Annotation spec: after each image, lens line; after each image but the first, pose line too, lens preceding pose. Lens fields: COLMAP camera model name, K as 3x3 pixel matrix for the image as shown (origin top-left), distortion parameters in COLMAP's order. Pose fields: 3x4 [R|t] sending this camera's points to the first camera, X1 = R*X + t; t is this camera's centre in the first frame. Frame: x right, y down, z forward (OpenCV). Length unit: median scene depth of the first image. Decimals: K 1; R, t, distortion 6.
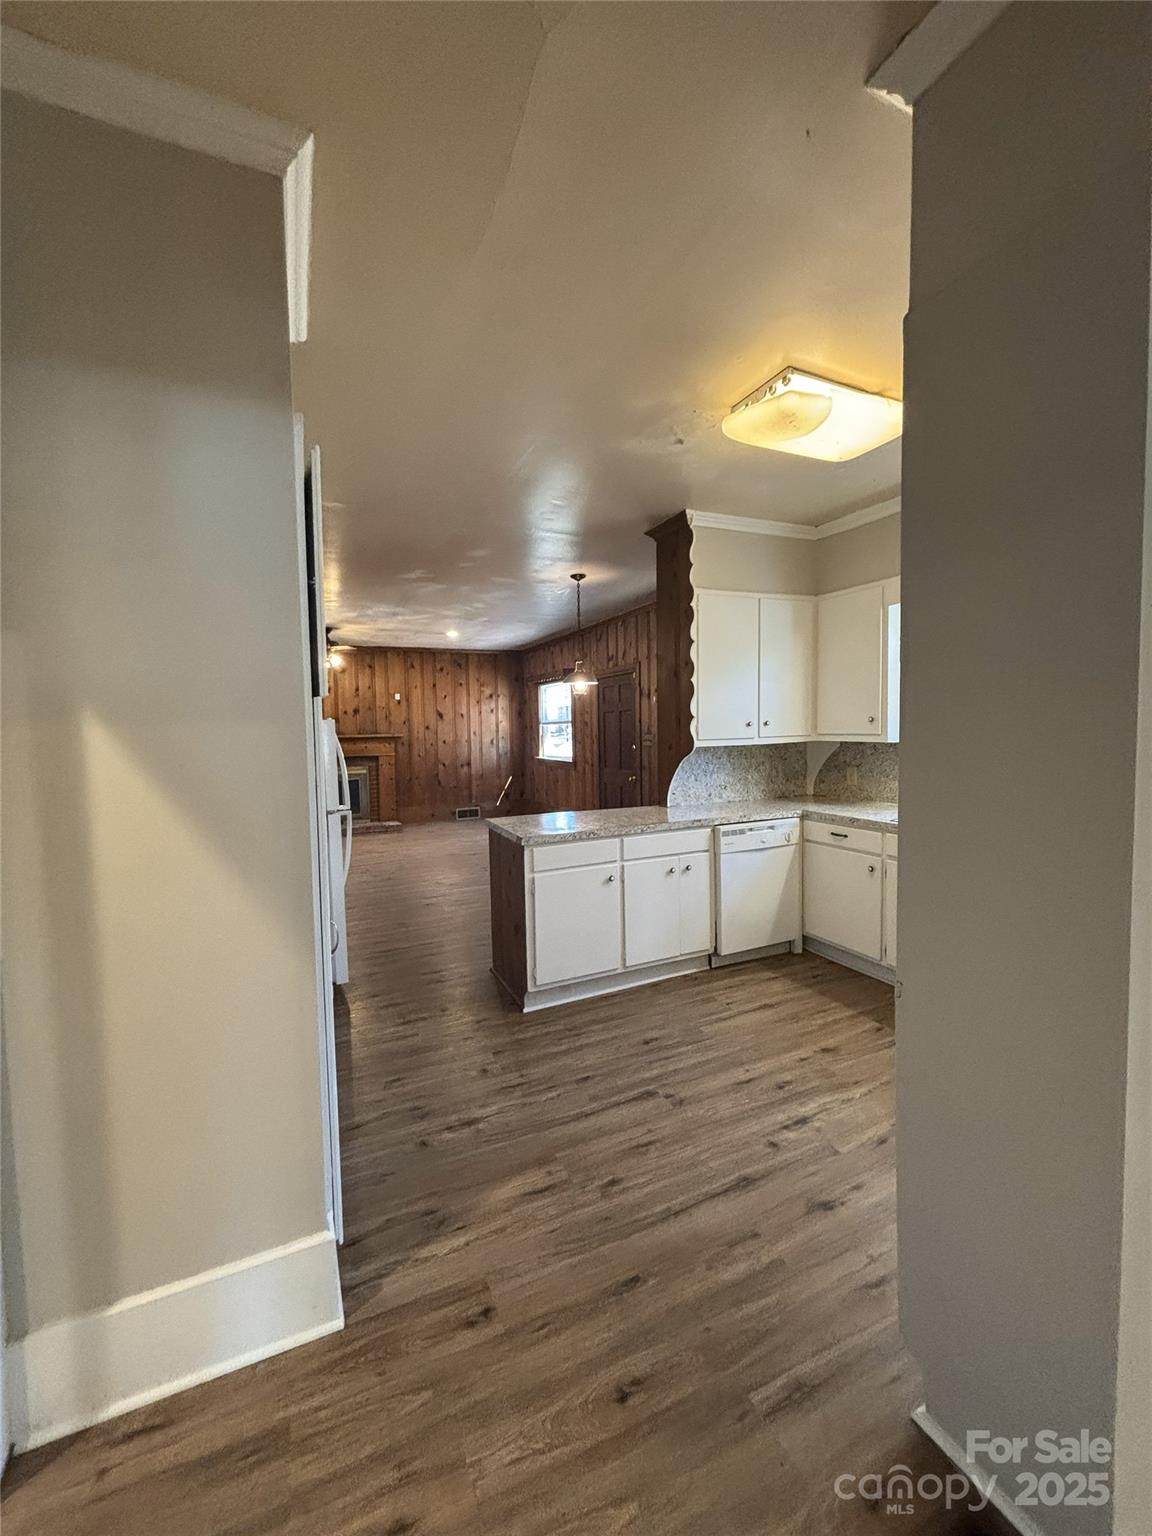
lens RADIAL K [[618.0, 0, 580.0], [0, 618.0, 761.5], [0, 0, 1]] dist [-0.003011, 0.000779]
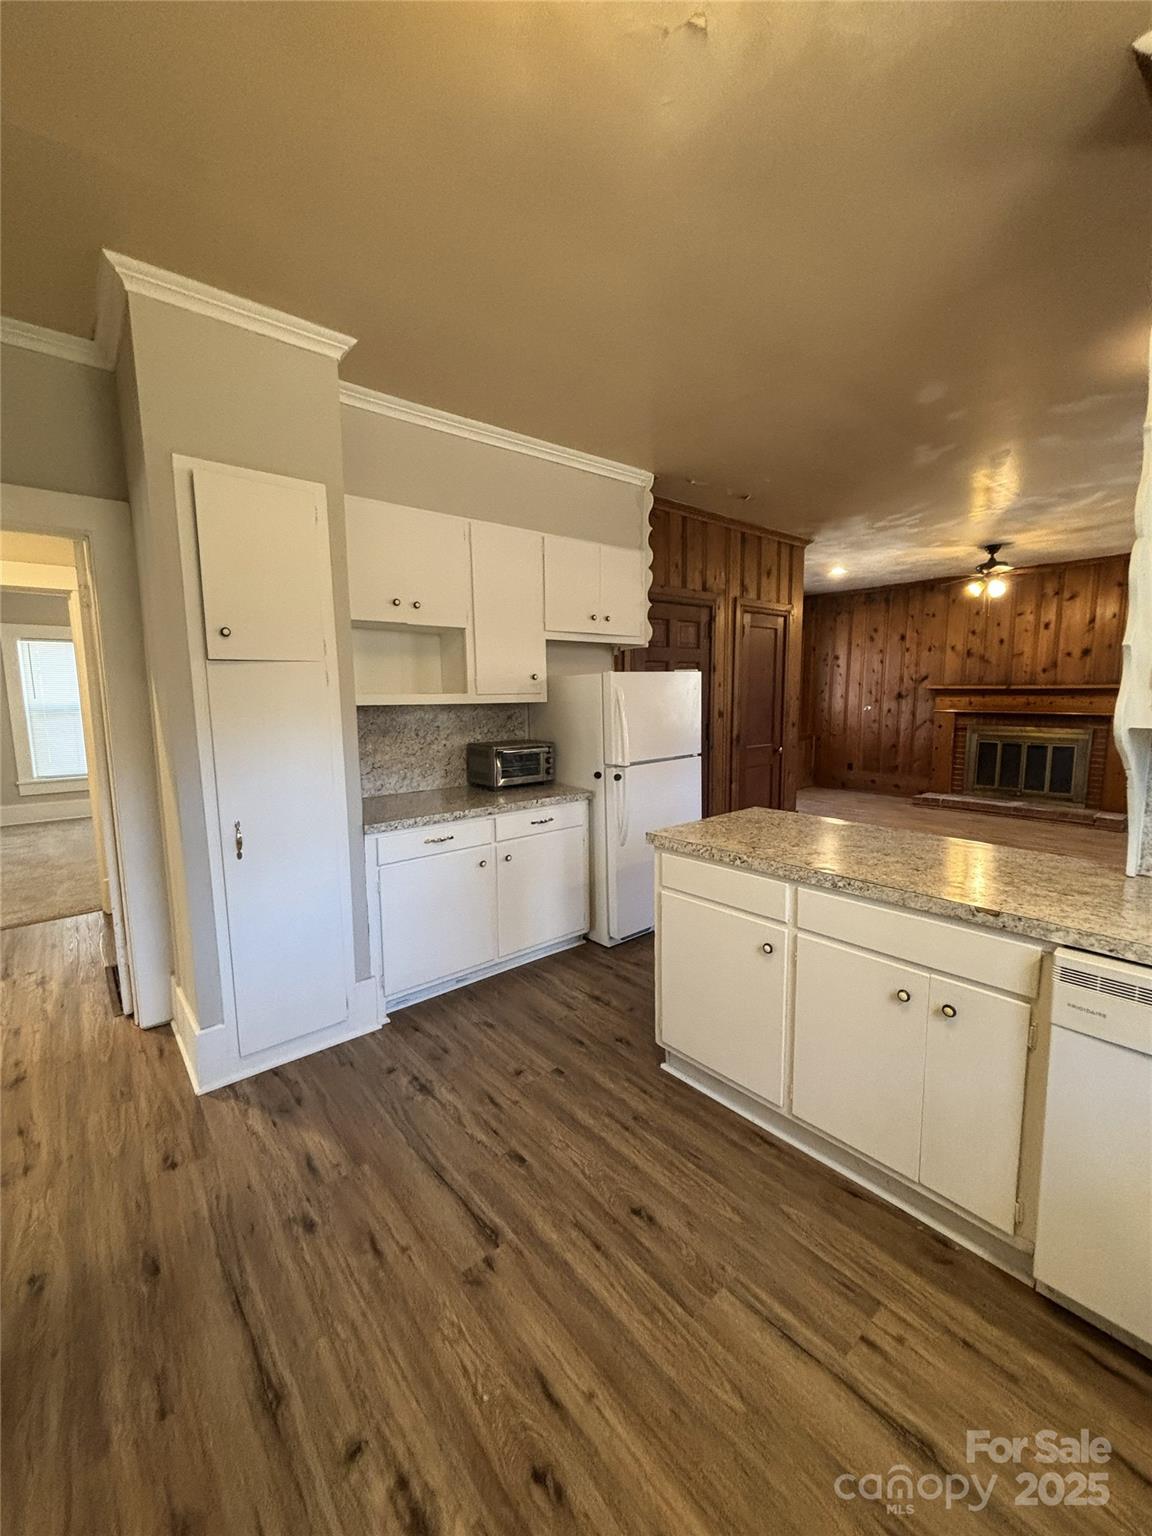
lens RADIAL K [[618.0, 0, 576.1], [0, 618.0, 776.4], [0, 0, 1]] dist [-0.003011, 0.000779]
pose [[0.255374, 0.148120, -0.955429, 0.468332], [-0.044954, 0.988945, 0.141301, -0.032633], [0.965797, 0.006866, 0.259209, 0.614814]]
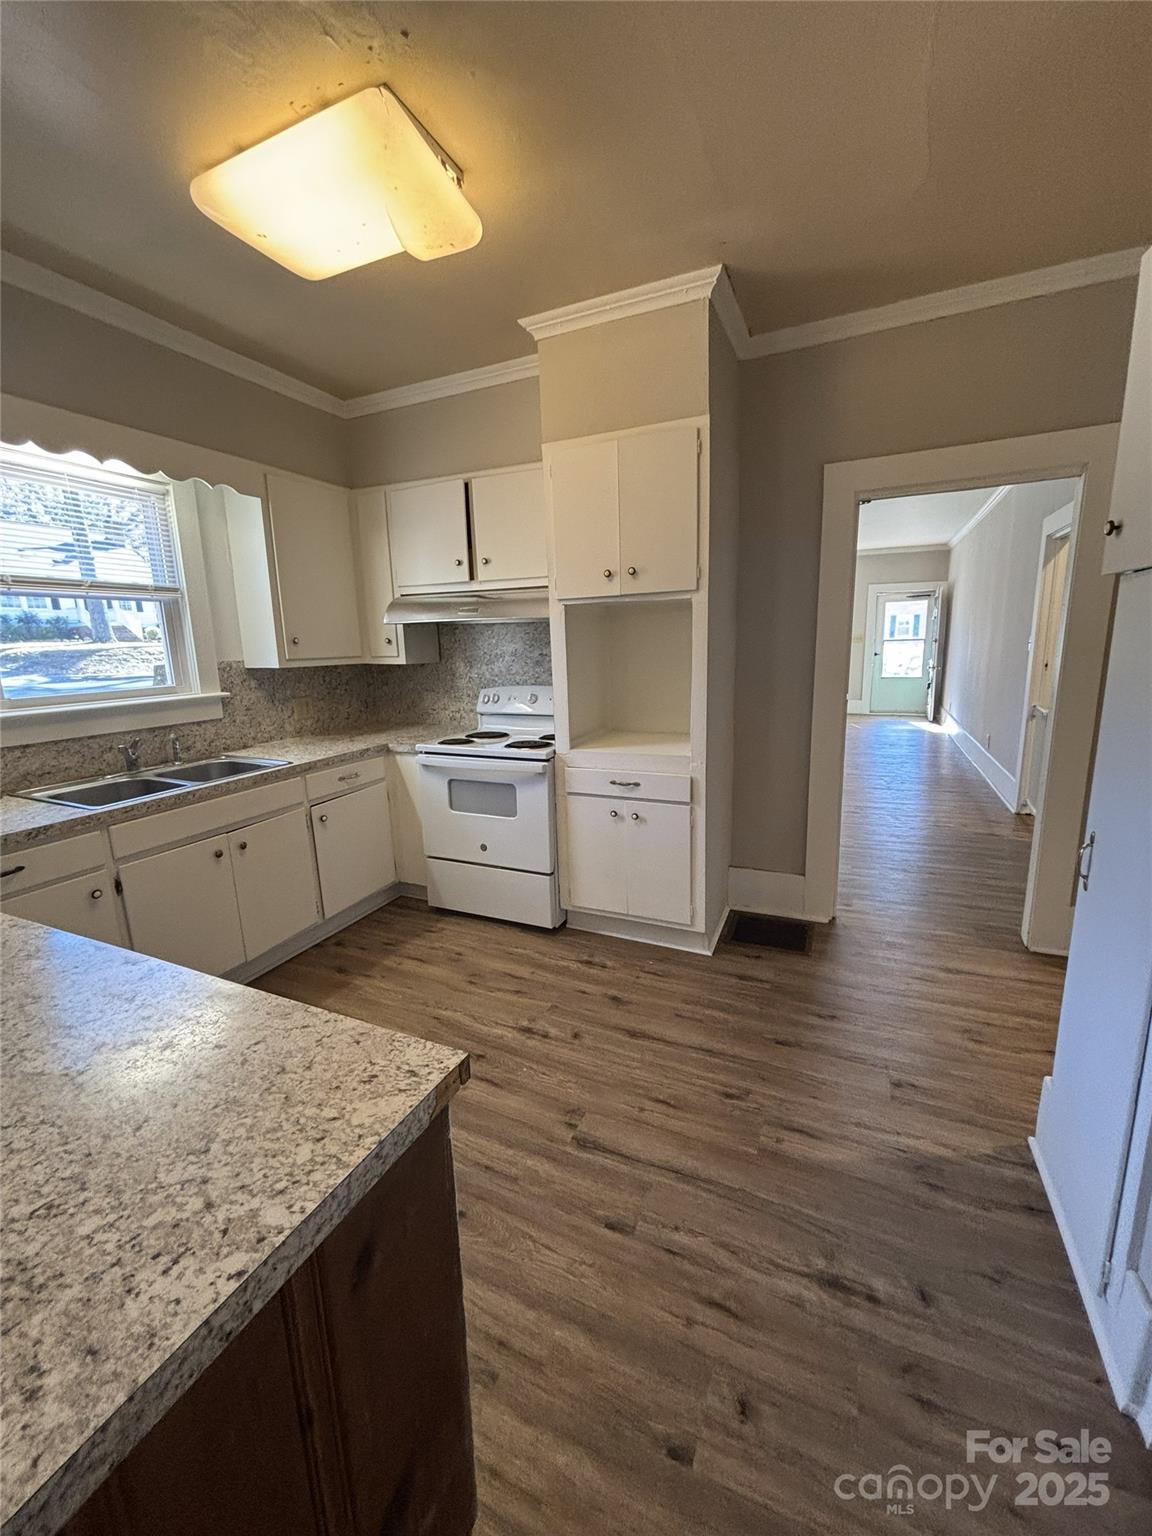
lens RADIAL K [[618.0, 0, 577.9], [0, 618.0, 755.7], [0, 0, 1]] dist [-0.003011, 0.000779]
pose [[-0.649044, -0.104293, 0.753568, -0.263013], [0.079658, 0.975796, 0.203659, -0.042063], [-0.756569, 0.192211, -0.625026, 0.927341]]
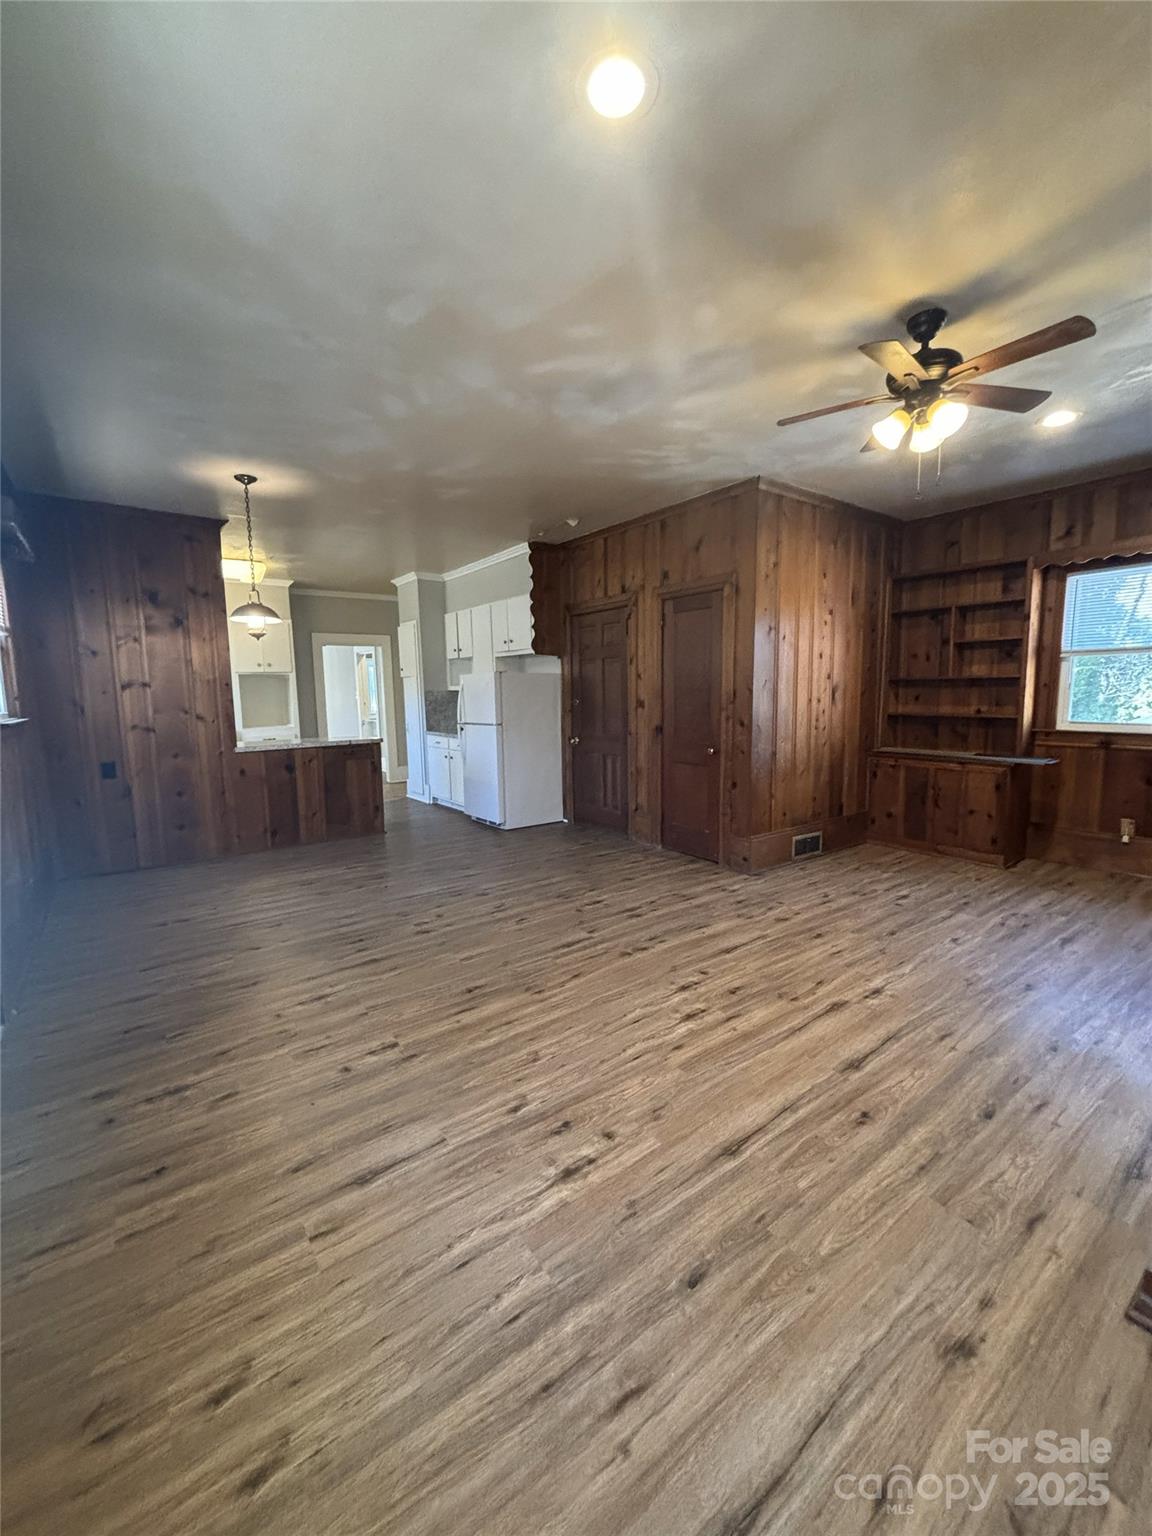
lens RADIAL K [[618.0, 0, 573.1], [0, 618.0, 766.3], [0, 0, 1]] dist [-0.003011, 0.000779]
pose [[-0.979906, 0.057055, -0.191125, -0.326113], [0.022074, 0.983350, 0.180378, -0.107427], [0.198234, 0.172535, -0.964850, 2.630933]]
